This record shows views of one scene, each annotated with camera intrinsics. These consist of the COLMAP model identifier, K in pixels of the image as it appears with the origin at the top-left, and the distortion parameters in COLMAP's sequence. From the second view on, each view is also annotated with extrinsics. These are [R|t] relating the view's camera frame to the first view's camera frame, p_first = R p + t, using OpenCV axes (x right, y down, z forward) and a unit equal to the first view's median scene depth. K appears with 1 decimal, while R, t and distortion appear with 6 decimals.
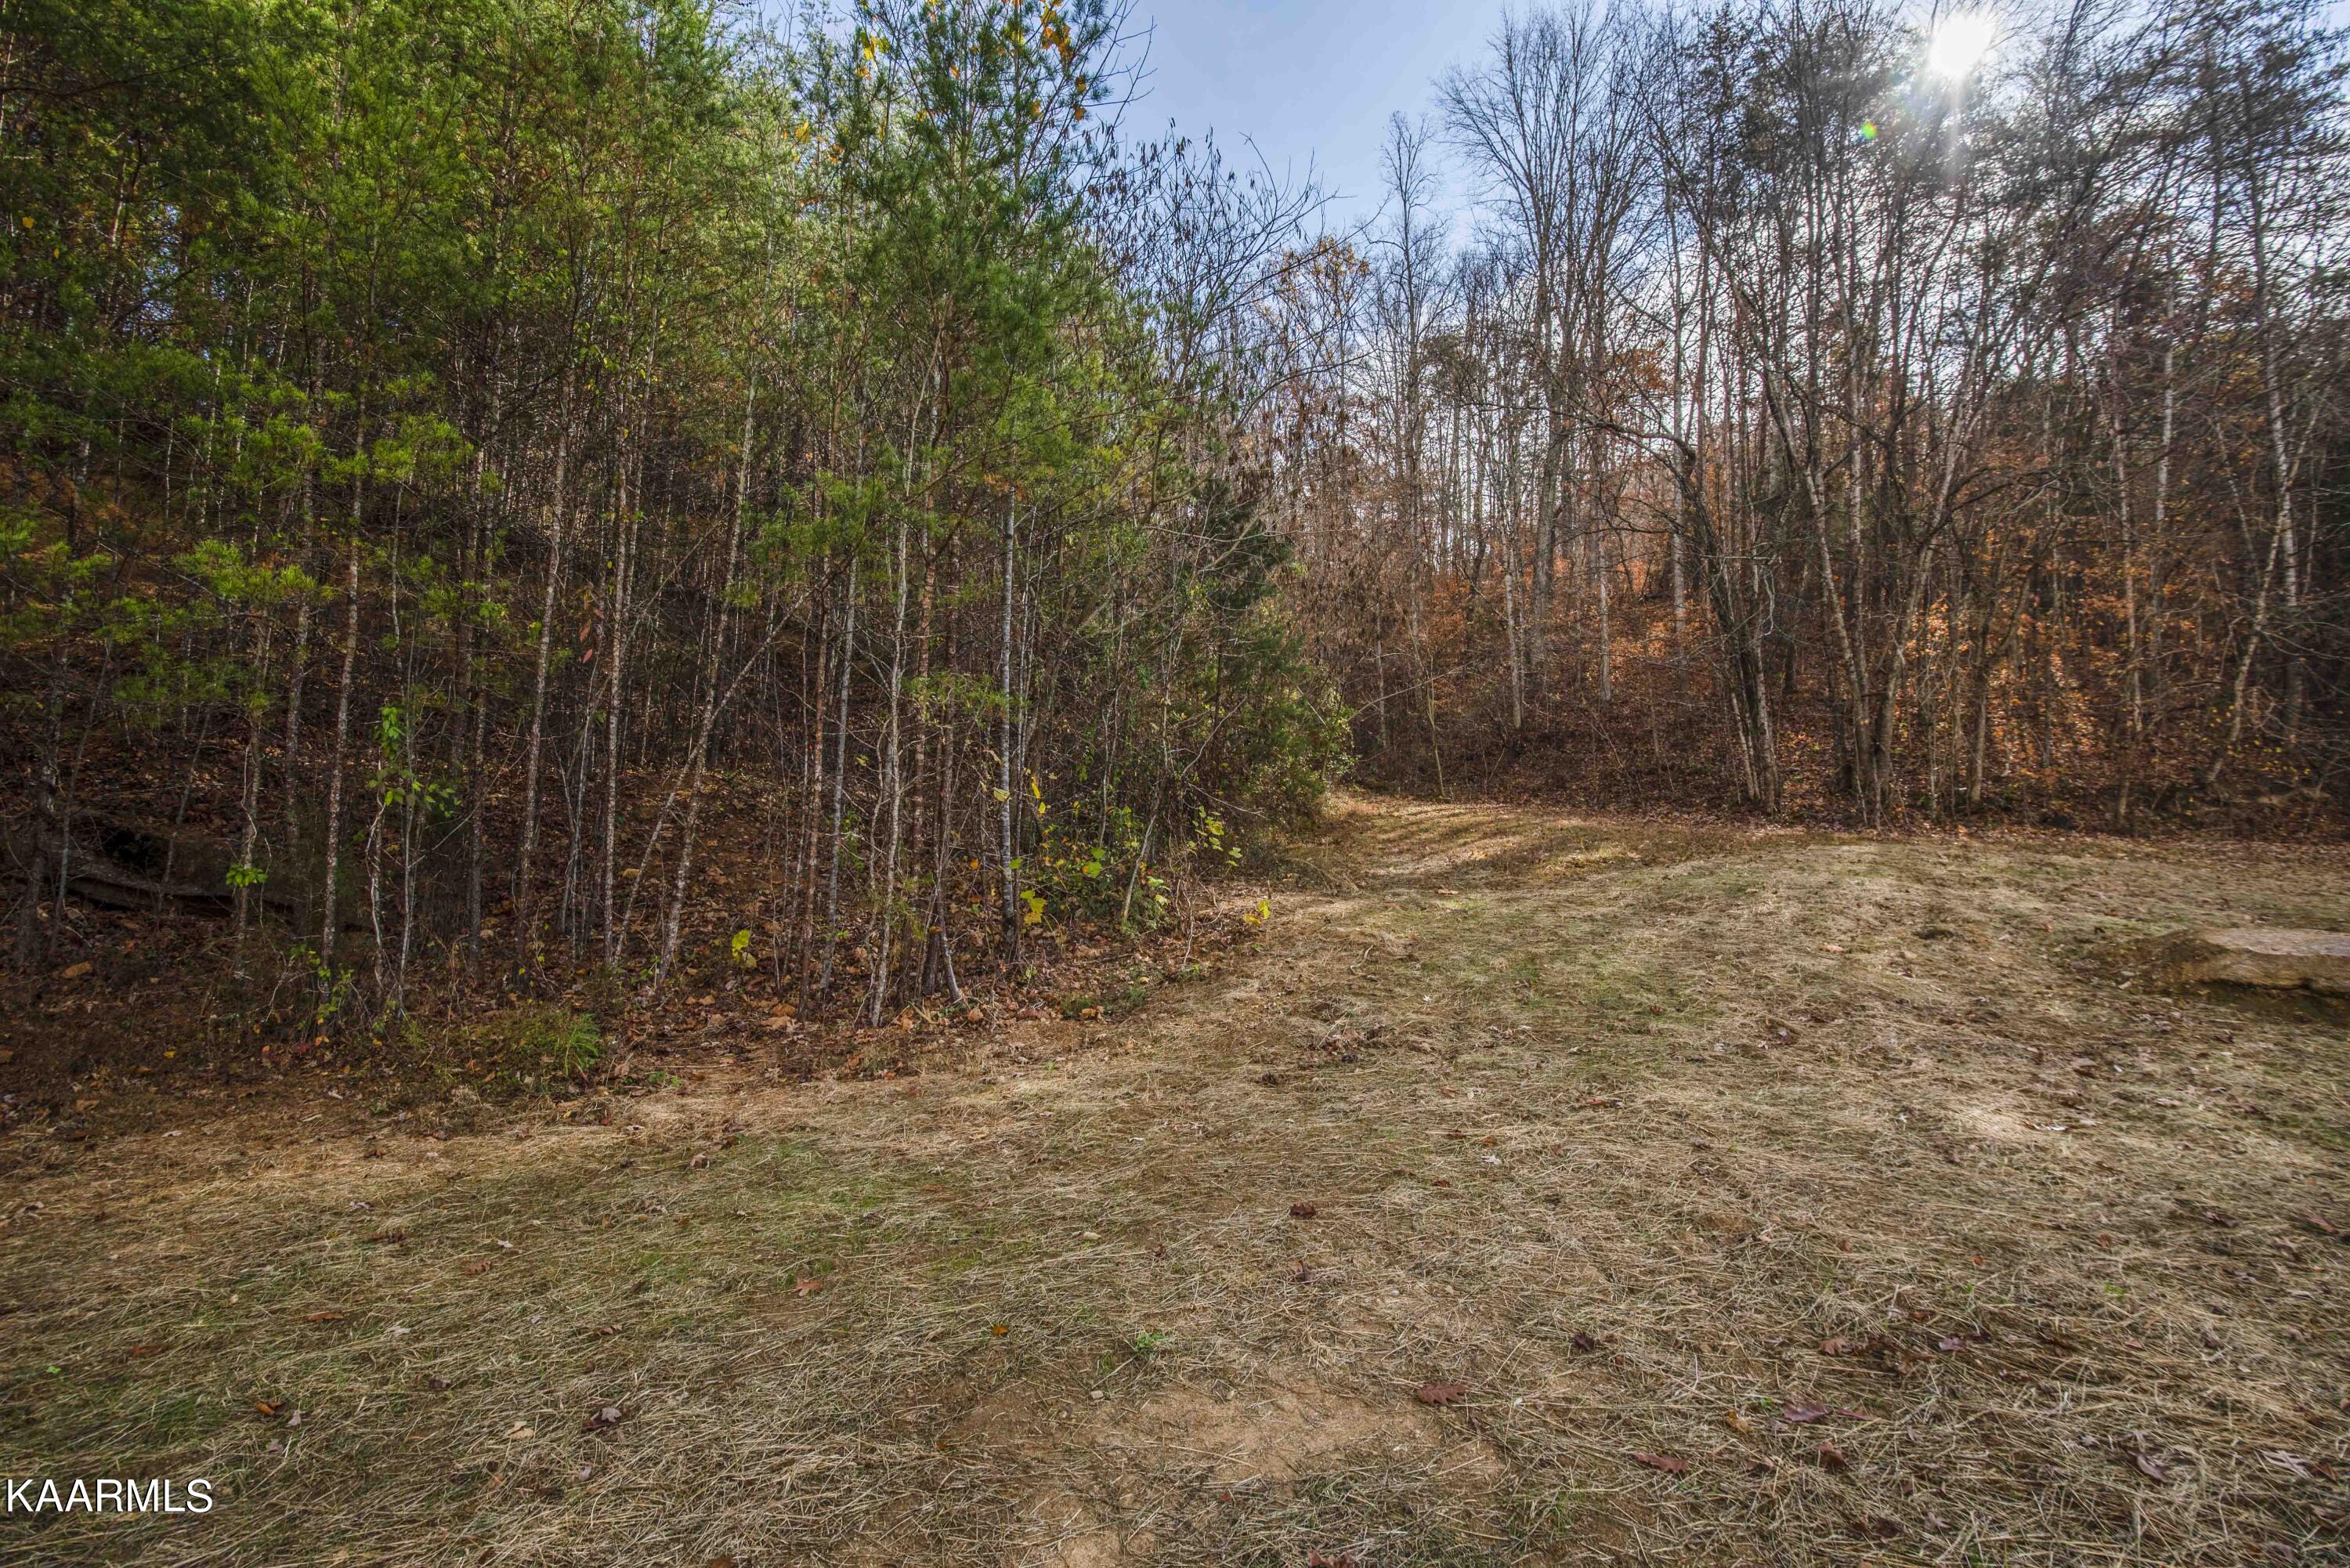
lens RADIAL K [[1073.8, 0, 1186.2], [0, 1073.8, 782.3], [0, 0, 1]] dist [-0.026309, -0.006614]
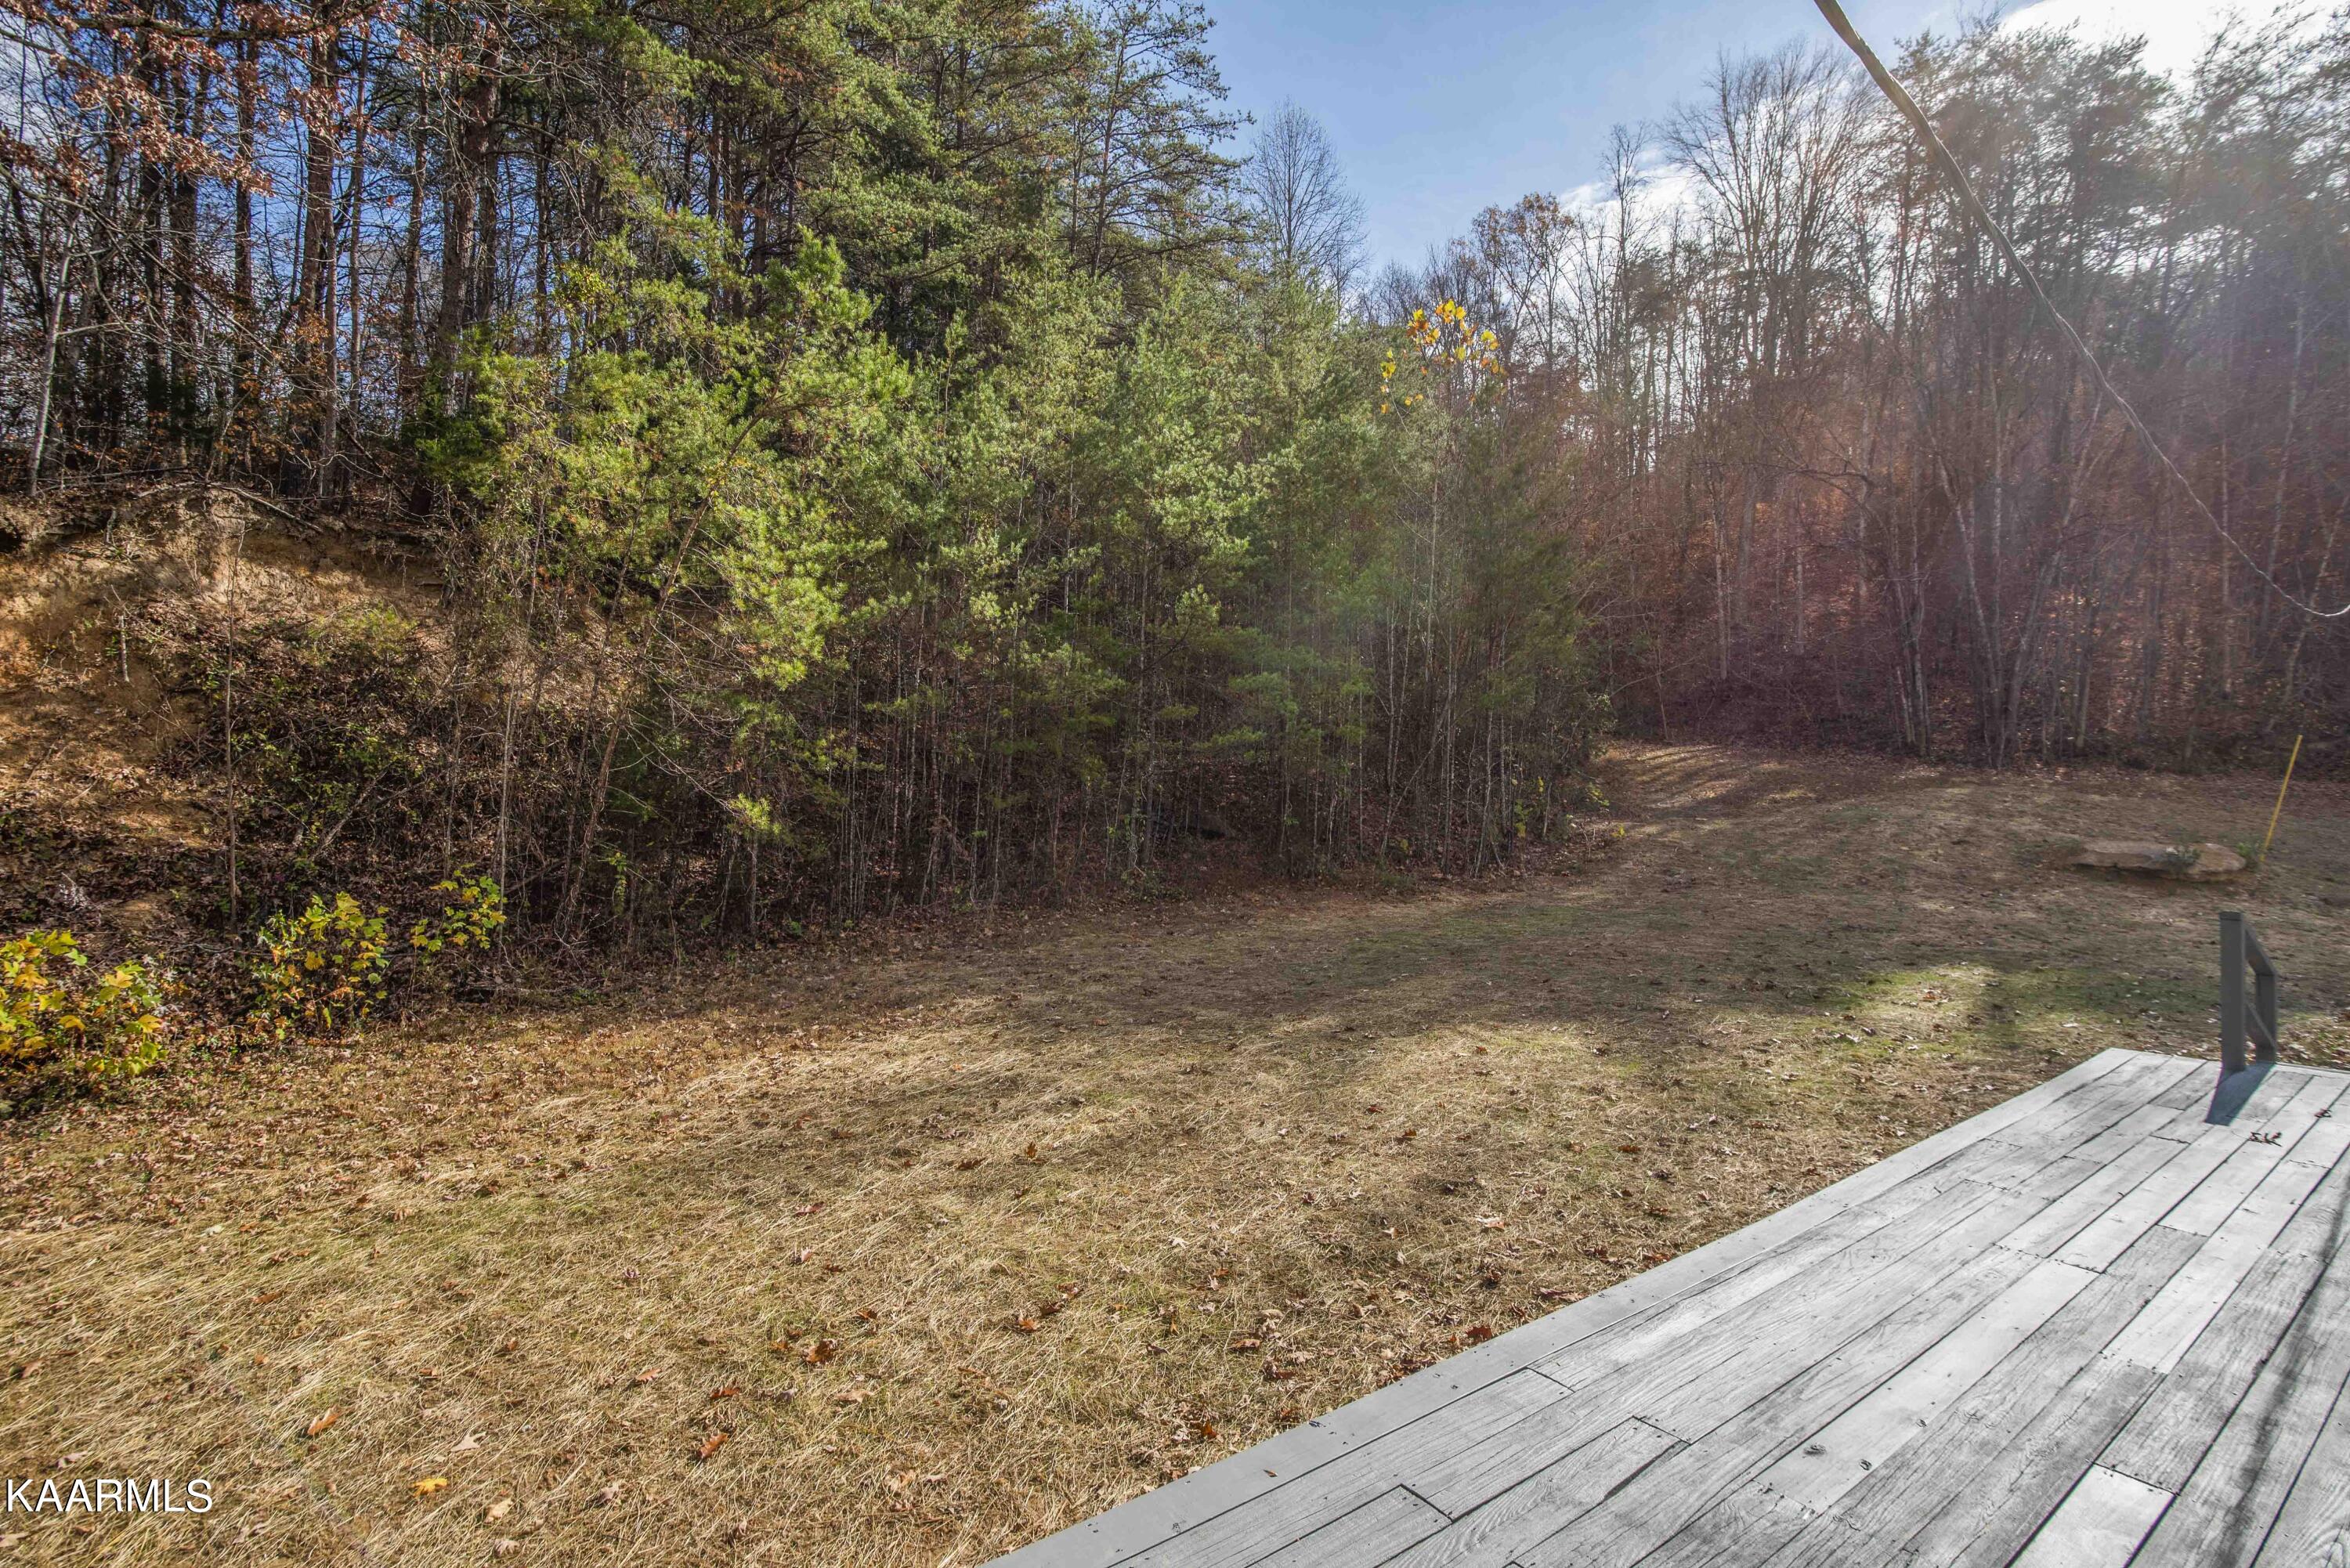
lens RADIAL K [[1073.8, 0, 1189.5], [0, 1073.8, 786.4], [0, 0, 1]] dist [-0.026309, -0.006614]
pose [[0.989212, -0.006517, -0.146347, -0.212416], [0.019478, 0.995991, 0.087306, -0.077498], [0.145191, -0.089215, 0.985373, -0.551701]]
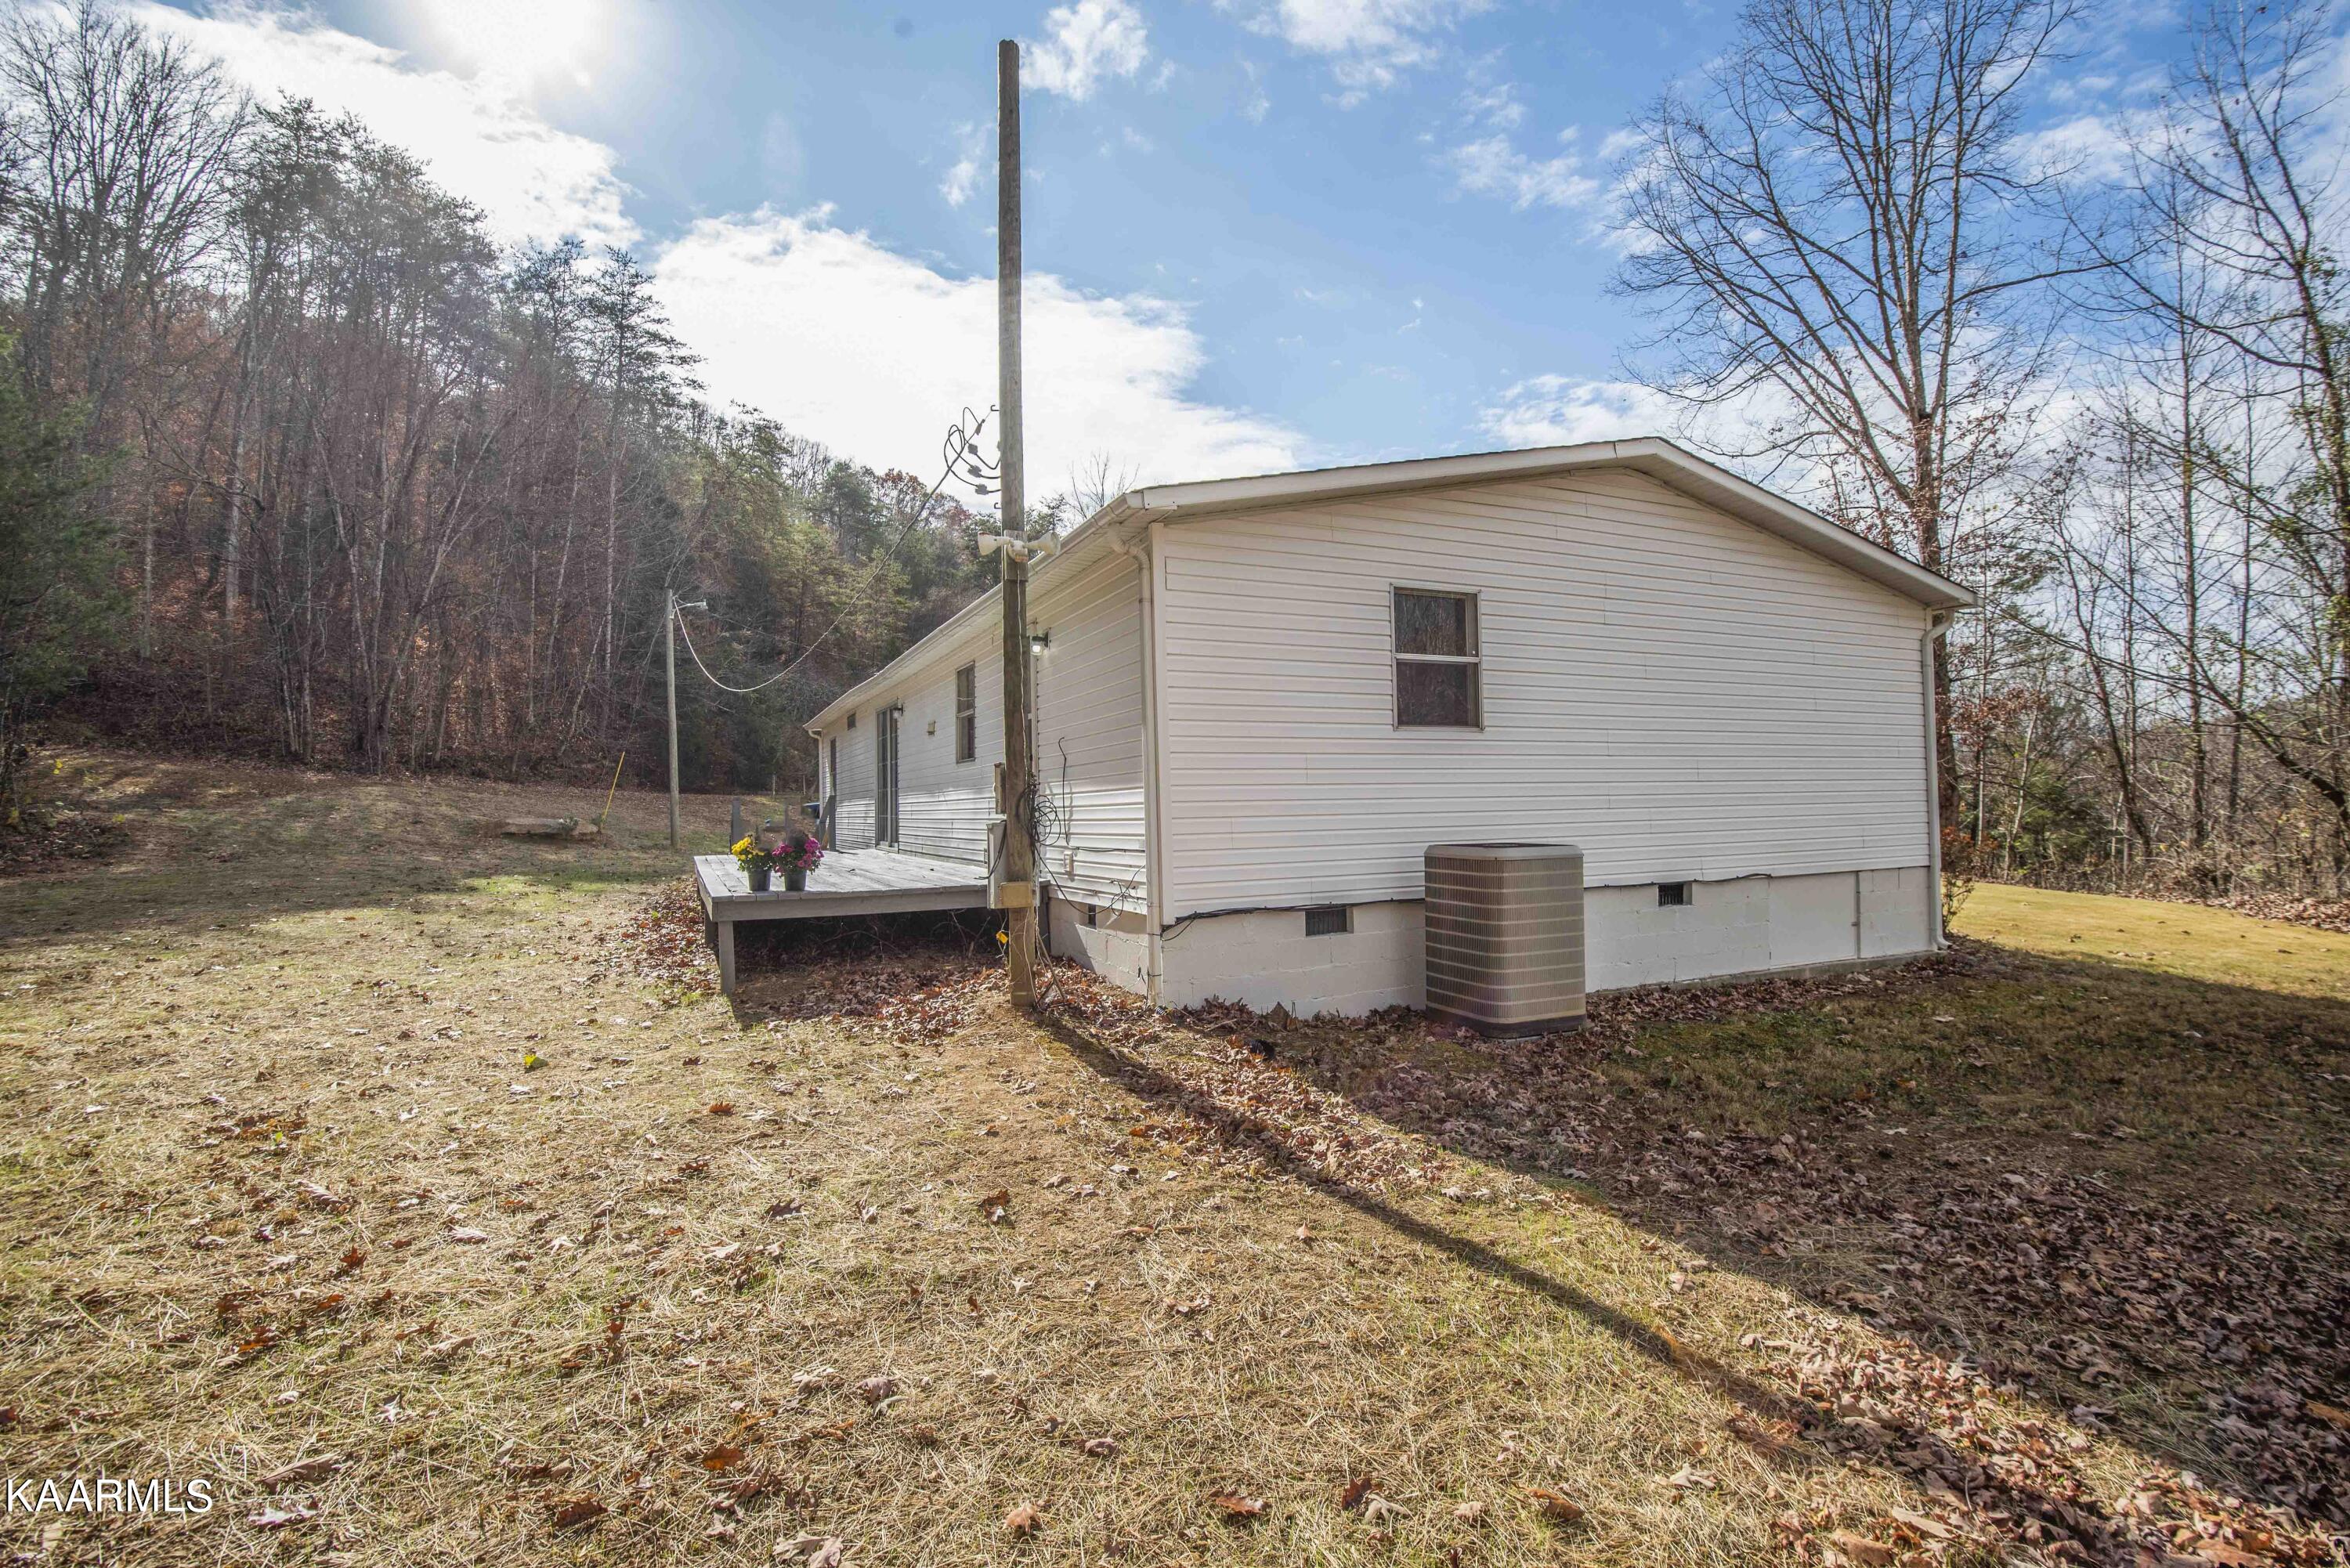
lens RADIAL K [[1073.8, 0, 1183.8], [0, 1073.8, 777.7], [0, 0, 1]] dist [-0.026309, -0.006614]
pose [[0.311103, 0.019009, 0.950186, -0.559230], [-0.075001, 0.997173, 0.004607, -0.057892], [-0.947412, -0.072698, 0.311650, -0.756967]]
